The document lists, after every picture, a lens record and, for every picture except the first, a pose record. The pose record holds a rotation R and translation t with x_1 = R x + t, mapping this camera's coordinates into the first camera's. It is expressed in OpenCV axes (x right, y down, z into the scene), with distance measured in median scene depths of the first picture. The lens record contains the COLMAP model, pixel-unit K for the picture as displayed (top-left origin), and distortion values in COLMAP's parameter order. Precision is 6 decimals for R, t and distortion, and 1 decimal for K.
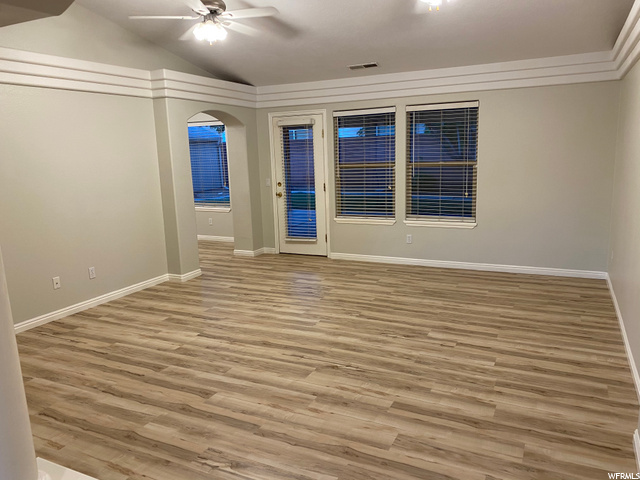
lens RADIAL K [[489.2, 0, 320.0], [0, 489.2, 236.8], [0, 0, 1]] dist [0.079547, -0.125819]
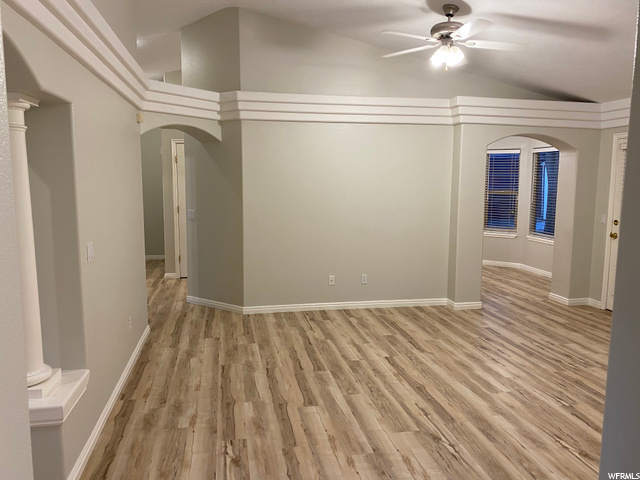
lens RADIAL K [[492.0, 0, 318.7], [0, 492.0, 237.3], [0, 0, 1]] dist [0.027643, -0.043104]
pose [[0.607281, 0.133371, -0.783213, 0.405336], [-0.168163, 0.985051, 0.037352, -0.054586], [0.776486, 0.109024, 0.620631, 0.224239]]
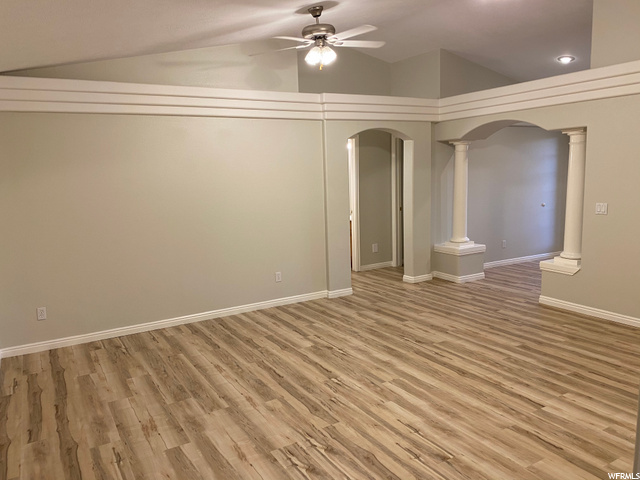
lens RADIAL K [[492.0, 0, 318.7], [0, 492.0, 237.3], [0, 0, 1]] dist [0.027643, -0.043104]
pose [[-0.836865, -0.017492, 0.547130, -0.348864], [0.153289, 0.952014, 0.264900, -0.286488], [-0.525508, 0.305554, -0.794026, 1.610948]]
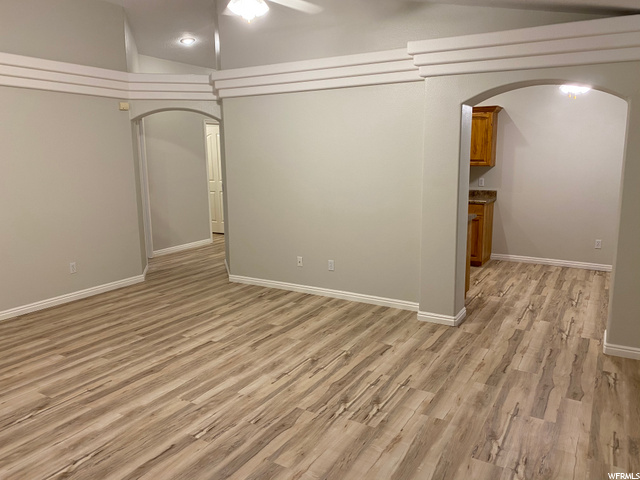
lens RADIAL K [[492.0, 0, 318.7], [0, 492.0, 237.3], [0, 0, 1]] dist [0.027643, -0.043104]
pose [[-0.075350, 0.203134, -0.976247, 0.606633], [-0.166058, 0.962803, 0.213154, -0.225737], [0.983233, 0.178174, -0.038815, 1.141379]]
